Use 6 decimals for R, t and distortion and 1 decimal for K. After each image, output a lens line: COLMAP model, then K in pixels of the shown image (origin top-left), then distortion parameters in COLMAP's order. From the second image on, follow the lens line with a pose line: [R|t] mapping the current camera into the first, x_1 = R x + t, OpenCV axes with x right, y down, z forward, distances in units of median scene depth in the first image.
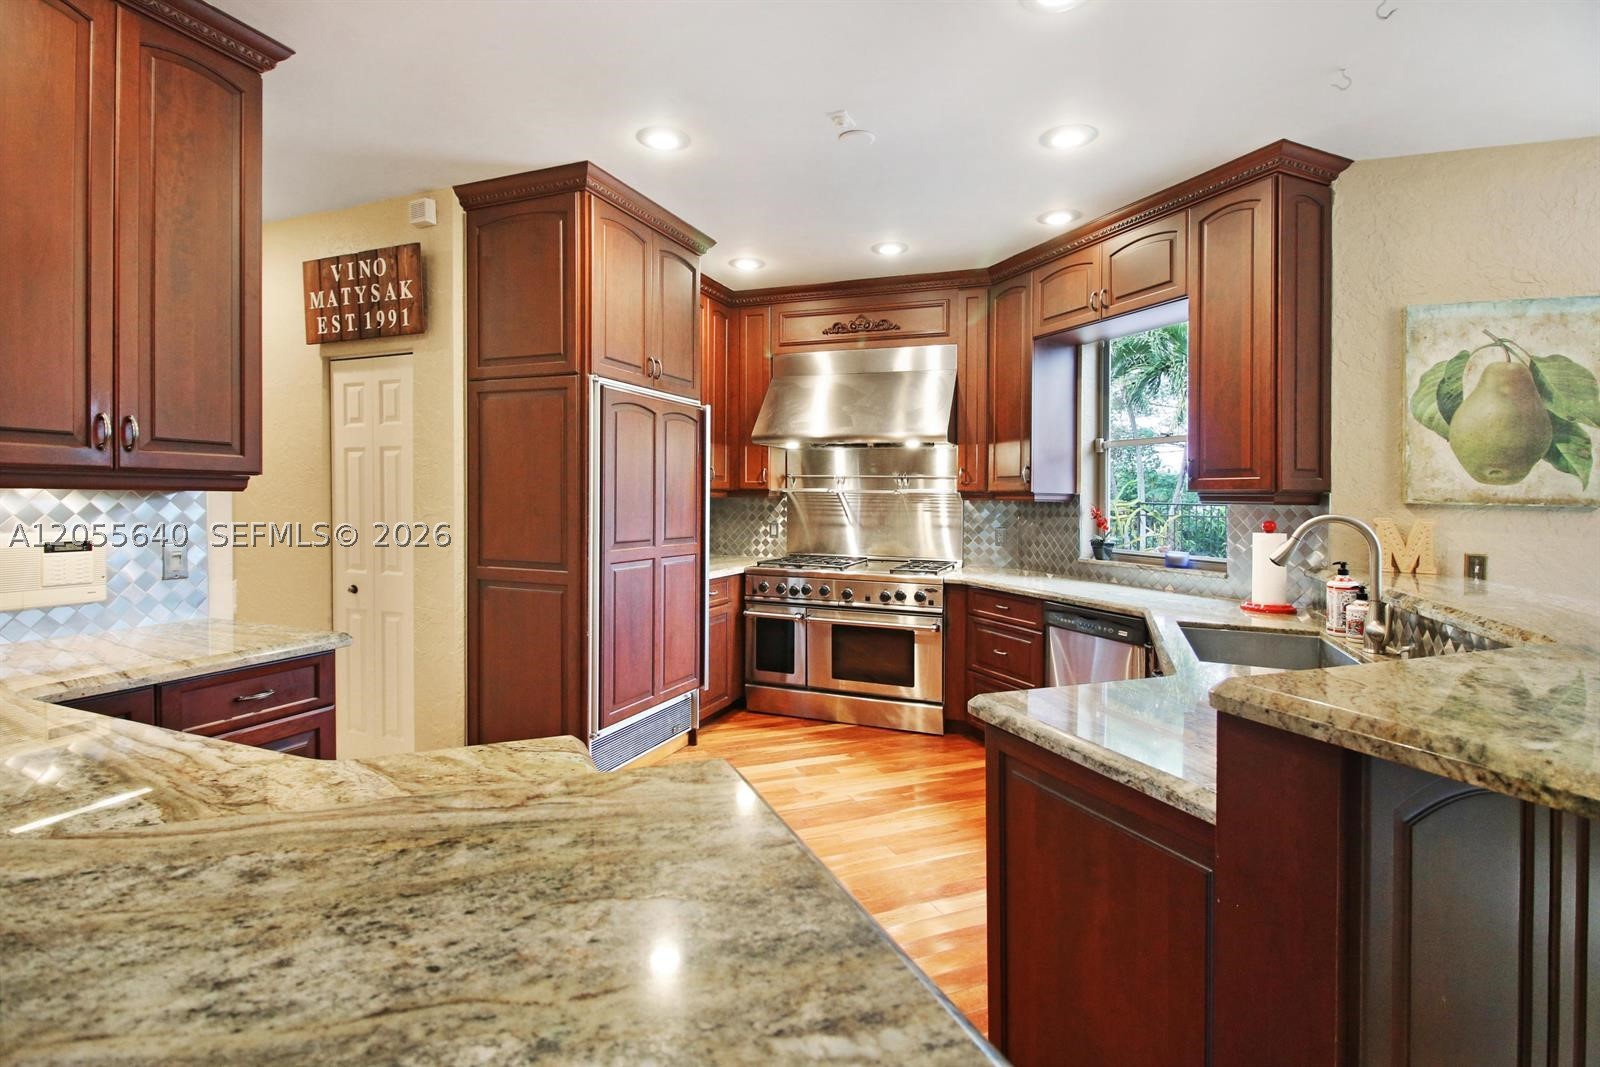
lens RADIAL K [[760.5, 0, 800.9], [0, 760.5, 491.7], [0, 0, 1]] dist [-0.004169, -0.001424]
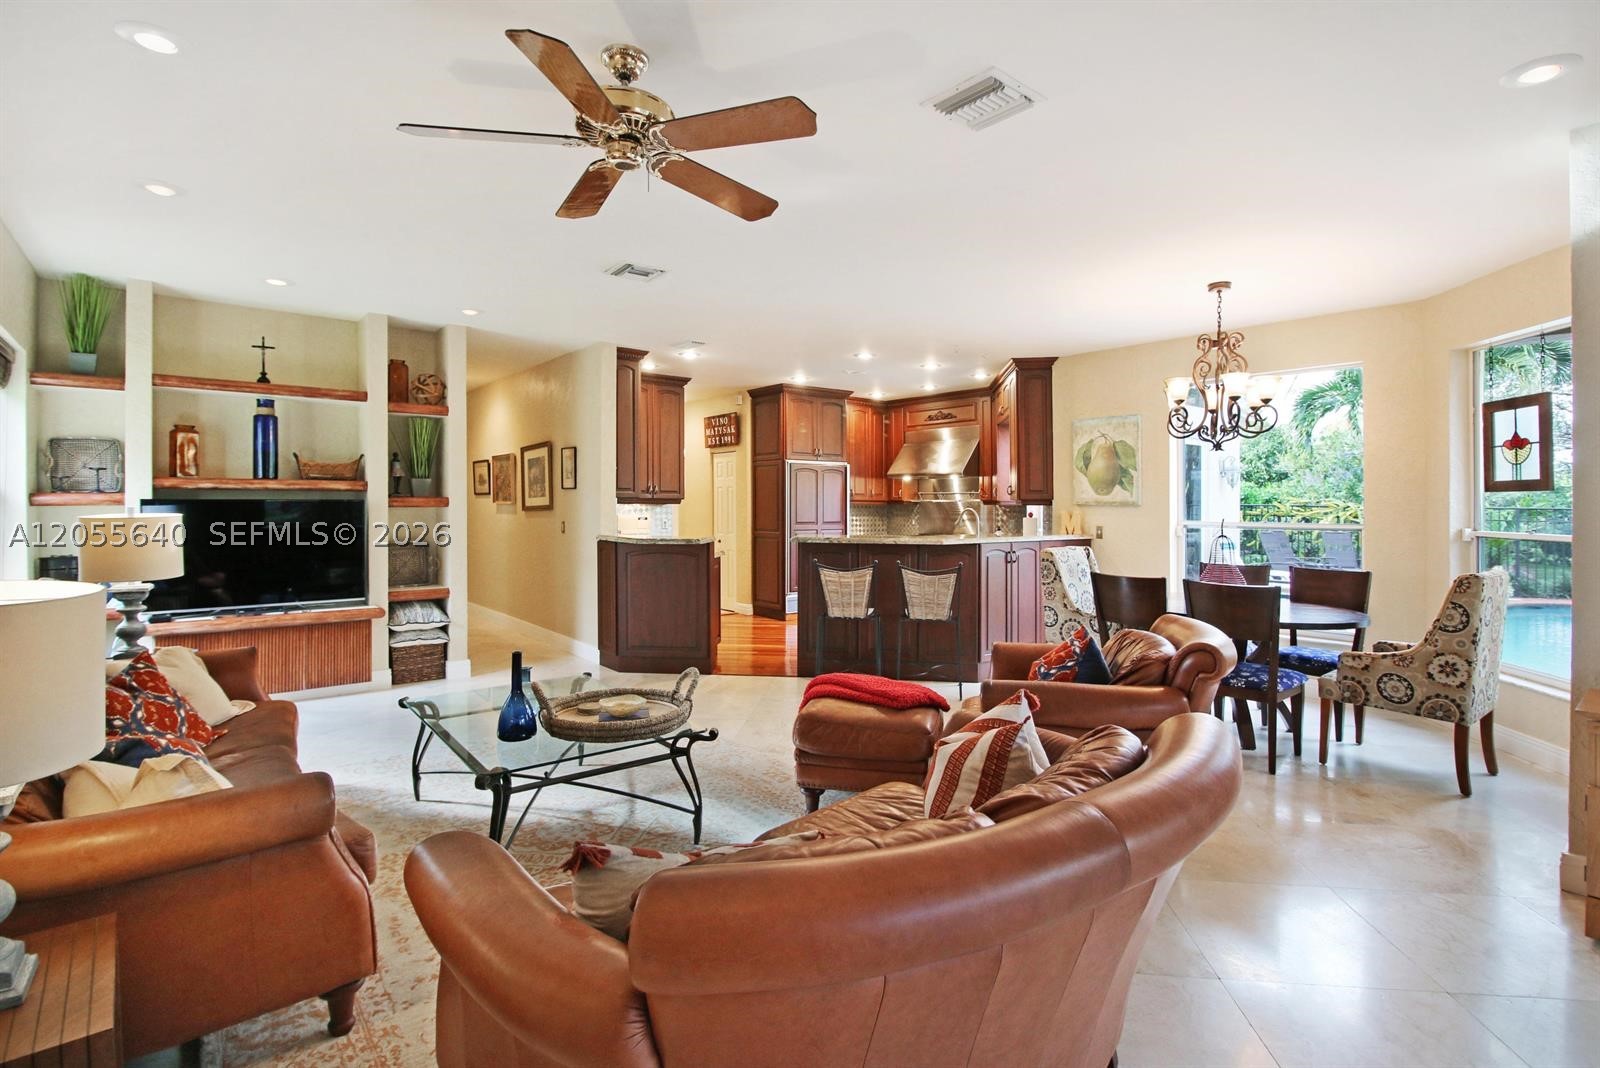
lens RADIAL K [[760.5, 0, 800.9], [0, 760.5, 492.2], [0, 0, 1]] dist [-0.004169, -0.001424]
pose [[0.865683, -0.018637, -0.500246, 1.272658], [0.010513, 0.999763, -0.019054, 0.014723], [0.500483, 0.011236, 0.865673, -1.490159]]
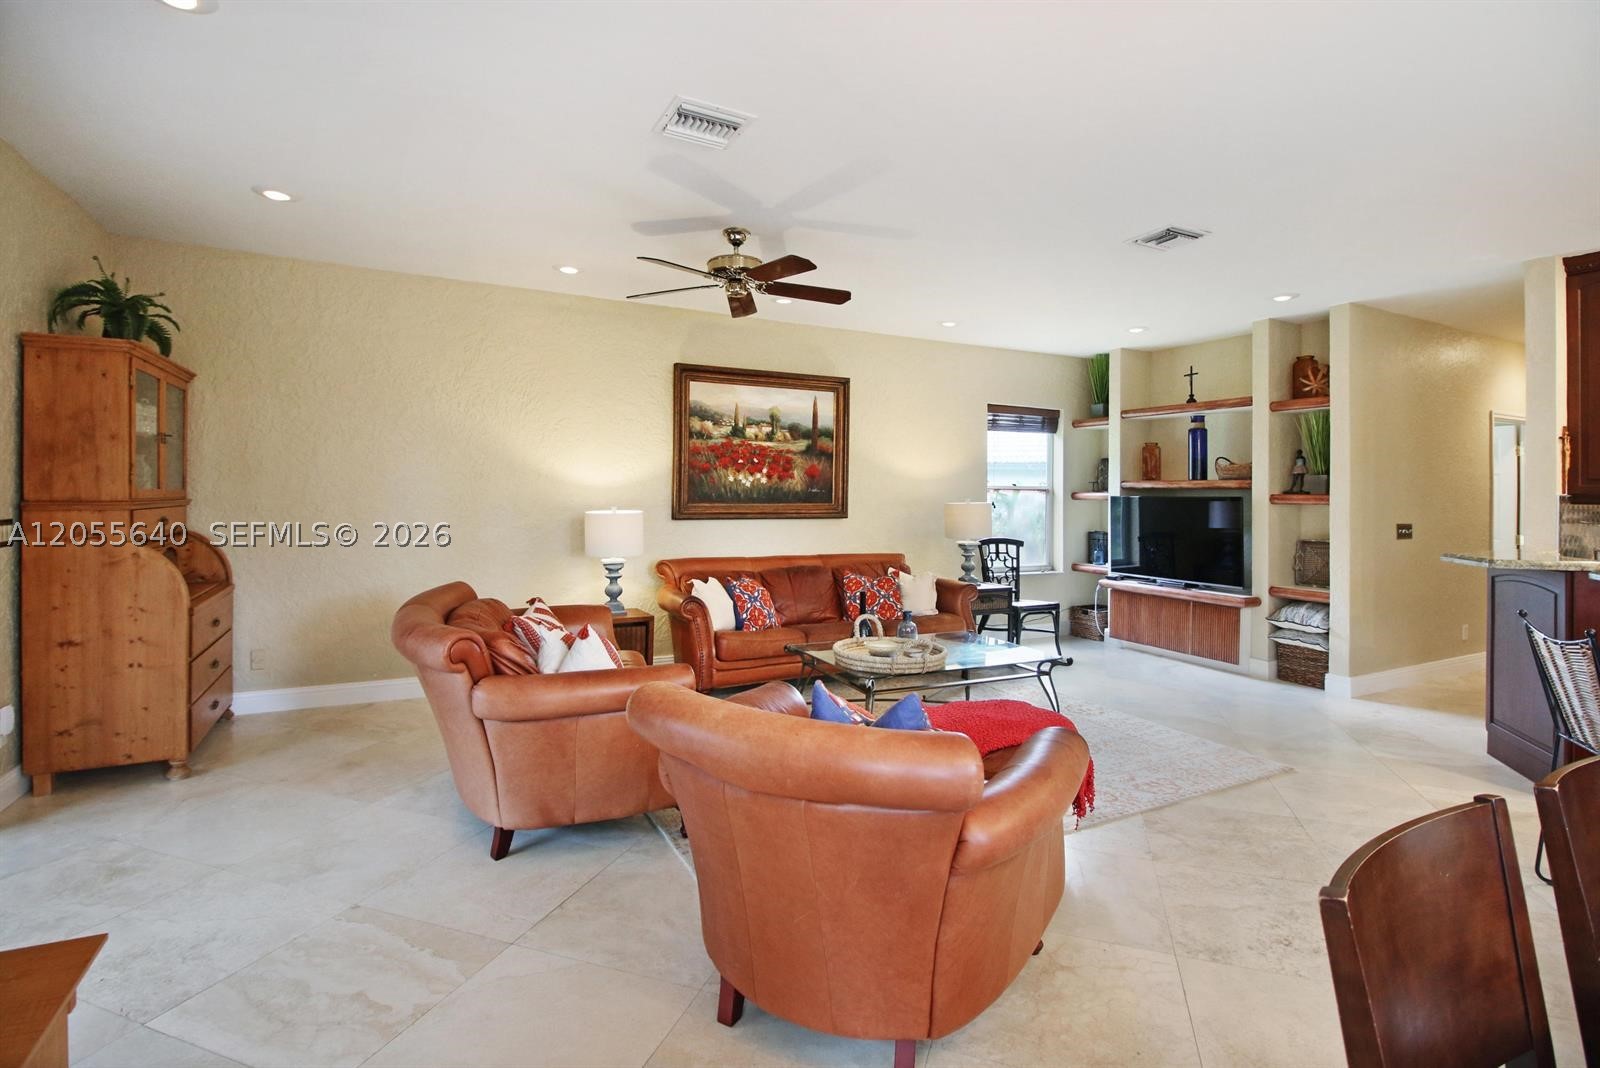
lens RADIAL K [[760.5, 0, 800.9], [0, 760.5, 492.2], [0, 0, 1]] dist [-0.004169, -0.001424]
pose [[-0.684612, -0.030370, -0.728275, 1.689893], [-0.026369, 0.999510, -0.016893, 0.039691], [0.728430, 0.007639, -0.685077, 0.114836]]
